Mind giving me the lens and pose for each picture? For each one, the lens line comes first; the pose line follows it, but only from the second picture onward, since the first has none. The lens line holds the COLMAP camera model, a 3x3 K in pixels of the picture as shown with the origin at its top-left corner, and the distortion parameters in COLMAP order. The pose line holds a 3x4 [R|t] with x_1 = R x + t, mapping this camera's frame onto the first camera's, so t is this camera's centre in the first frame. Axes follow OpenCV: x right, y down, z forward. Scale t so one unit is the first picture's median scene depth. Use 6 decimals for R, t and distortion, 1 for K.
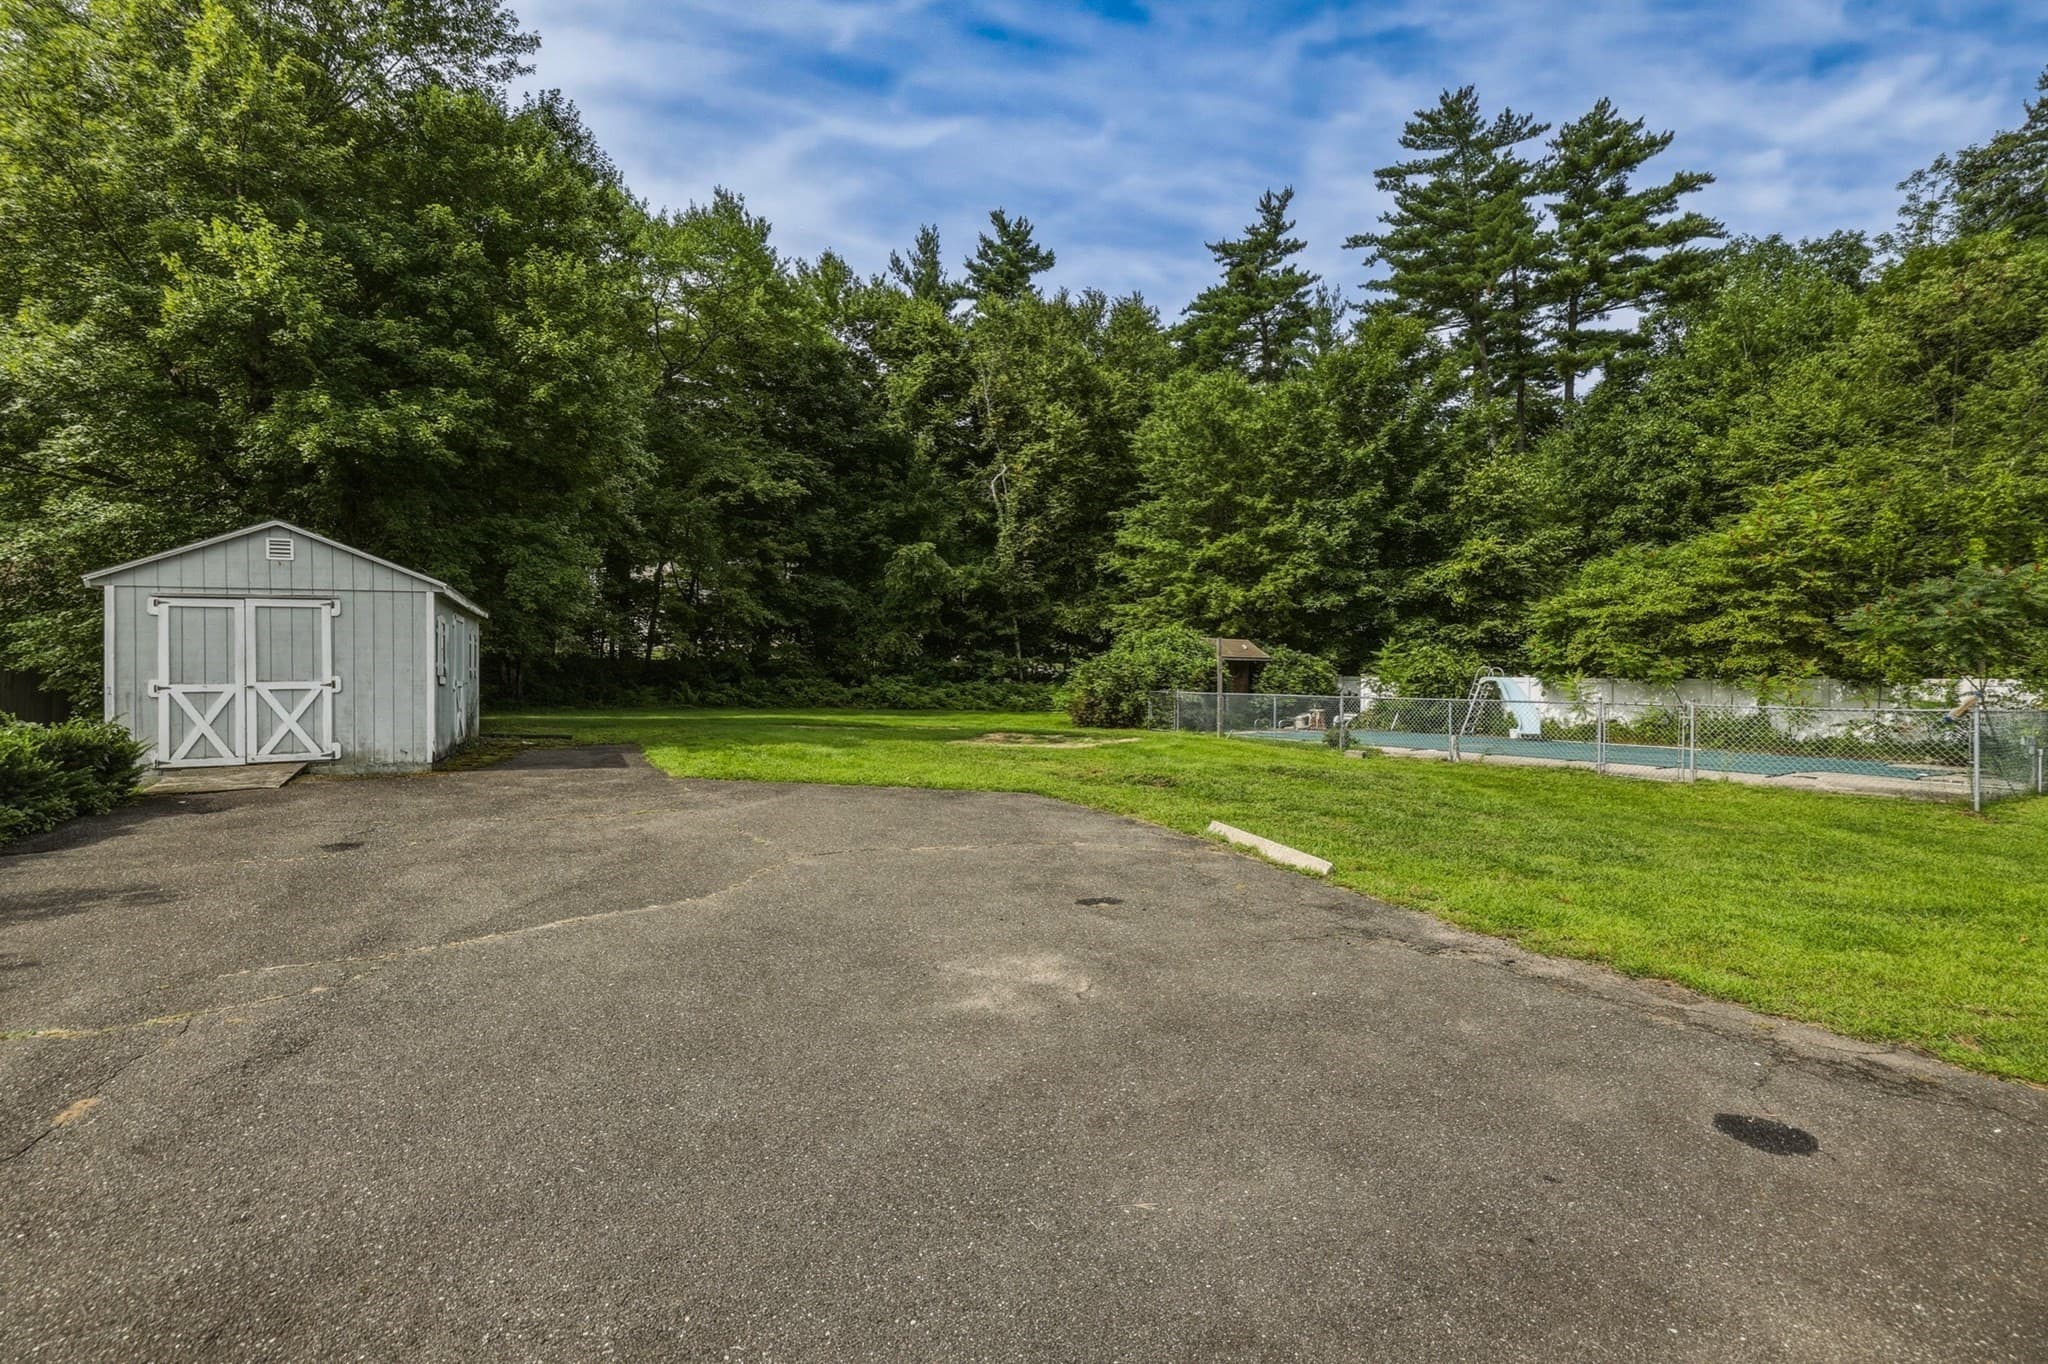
lens RADIAL K [[881.8, 0, 1024.0], [0, 881.8, 682.0], [0, 0, 1]] dist [-0.000690, -0.000123]
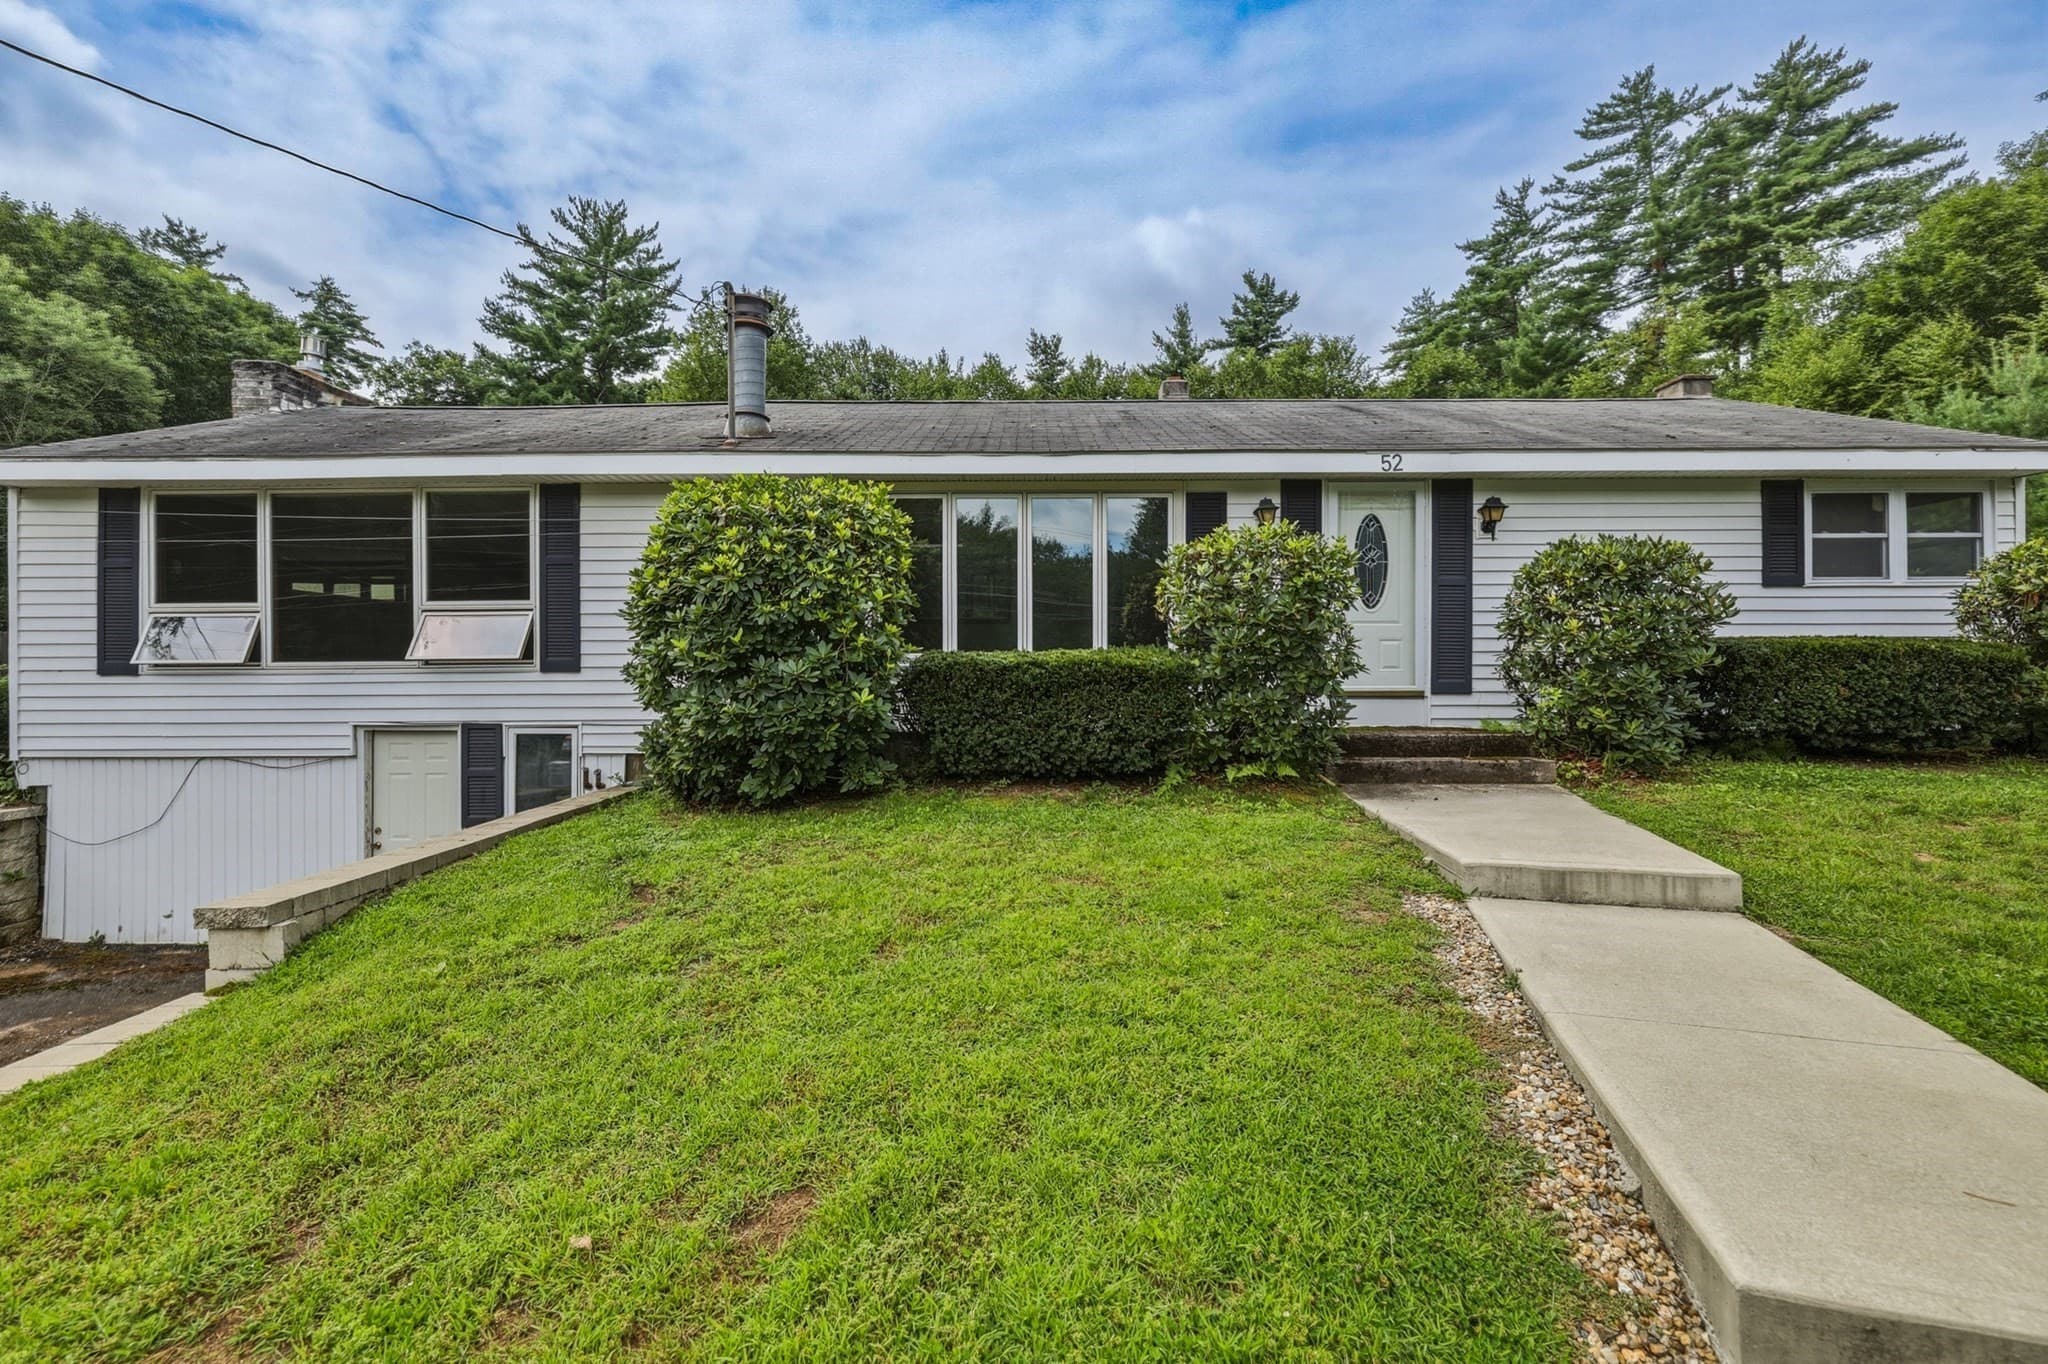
lens RADIAL K [[875.9, 0, 1019.4], [0, 875.9, 675.8], [0, 0, 1]] dist [0.002052, 0.000225]
pose [[0.858880, -0.012671, -0.512021, 0.605509], [0.016483, 0.999860, 0.002906, 0.038807], [0.511912, -0.010935, 0.858968, -0.424680]]
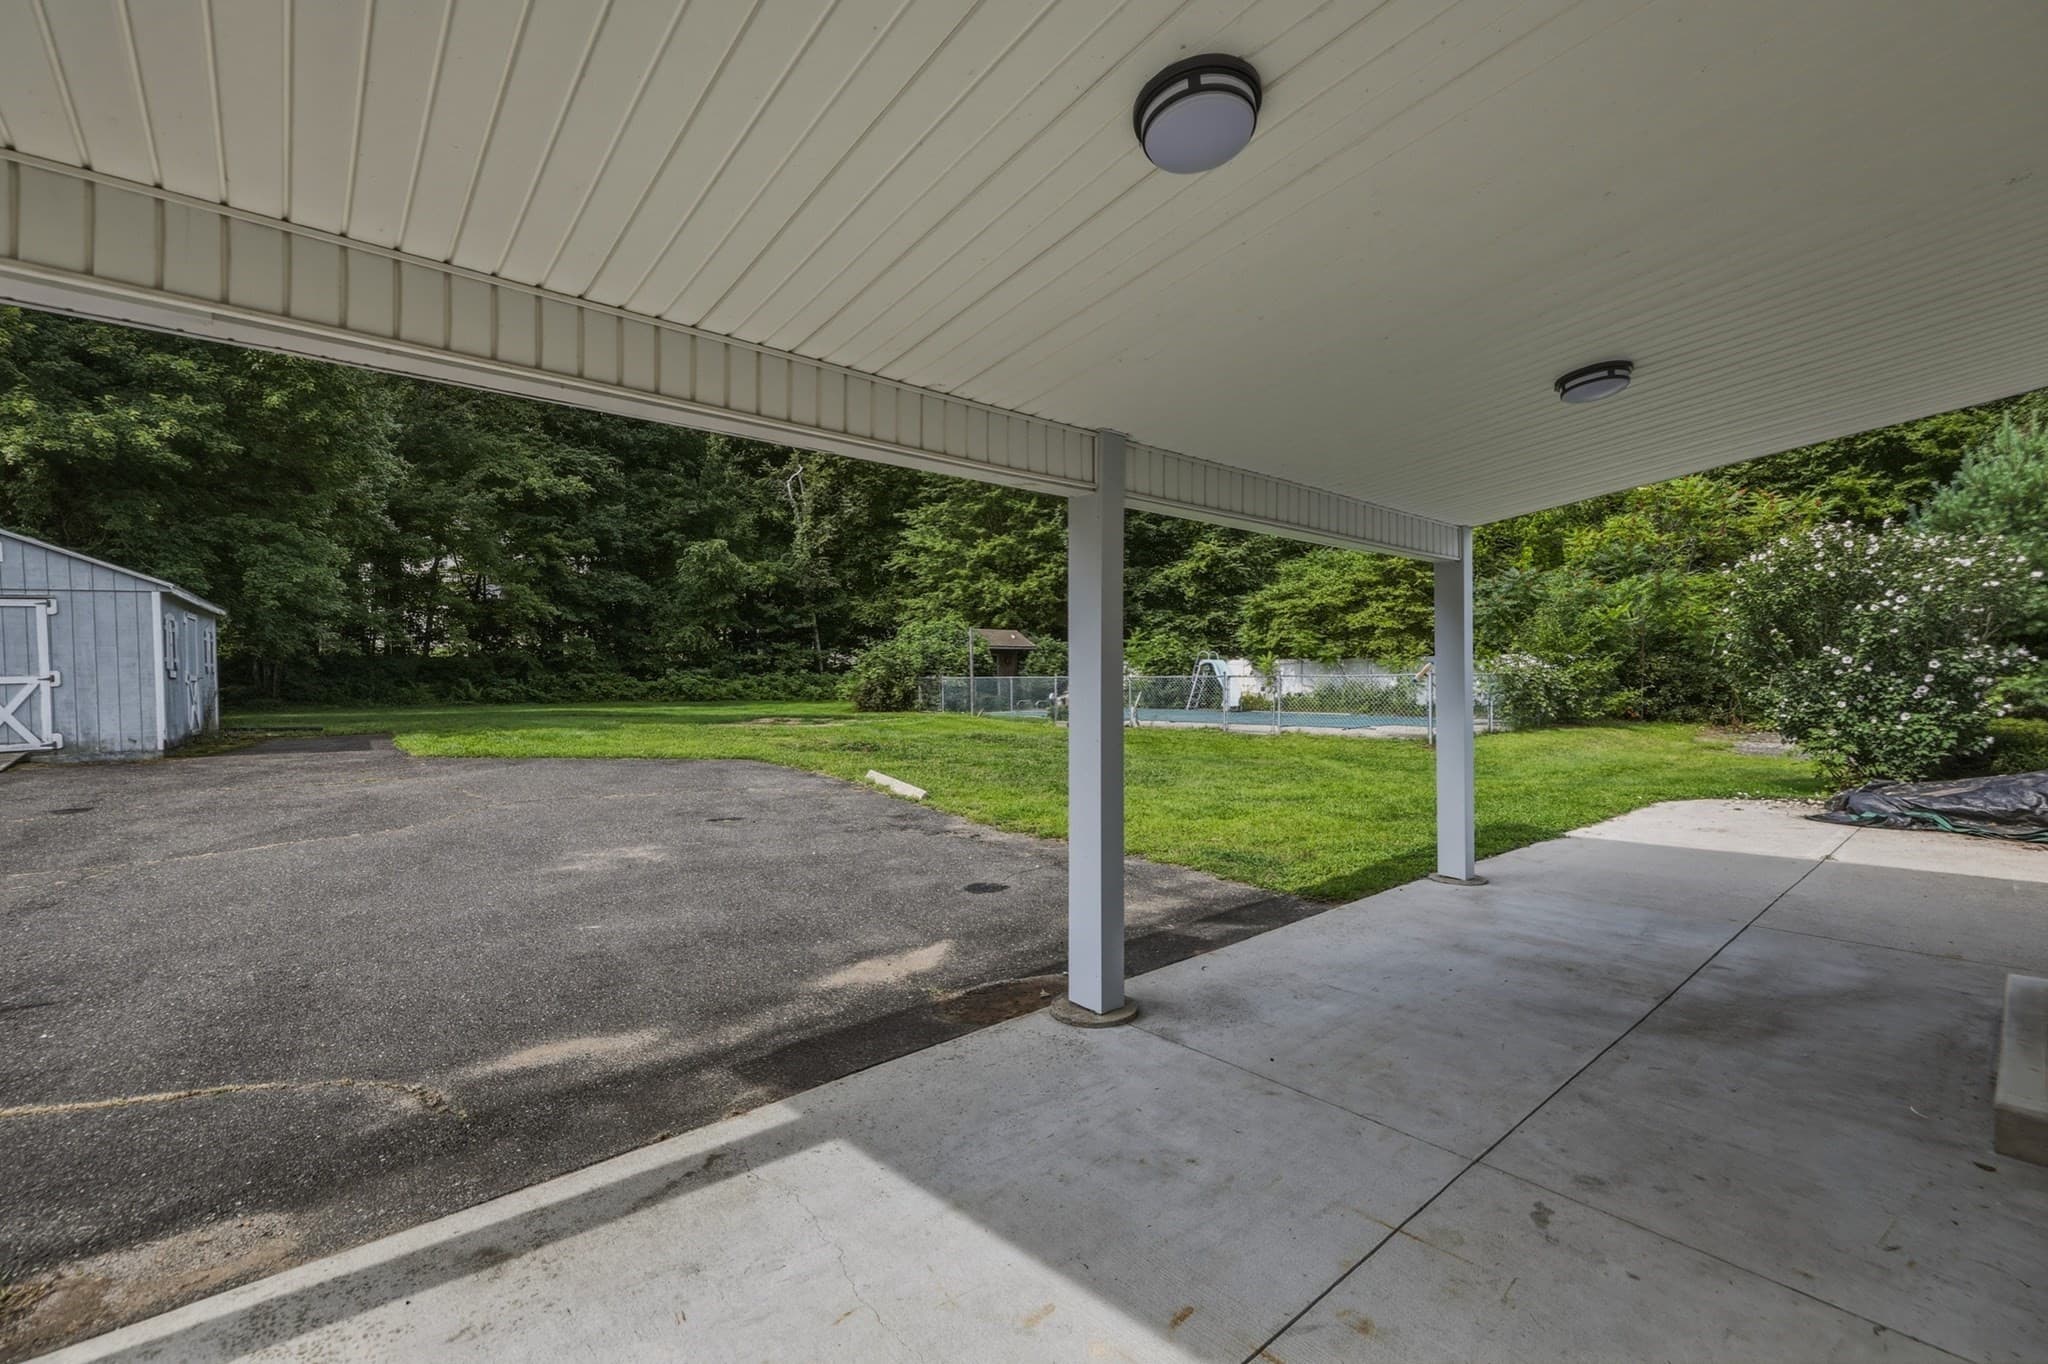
lens RADIAL K [[869.6, 0, 1021.3], [0, 869.6, 686.5], [0, 0, 1]] dist [0.001693, 0.000430]
pose [[0.983555, -0.021430, 0.179333, 0.066008], [0.018926, 0.999698, 0.015660, 0.006553], [-0.179614, -0.012008, 0.983664, -0.091029]]
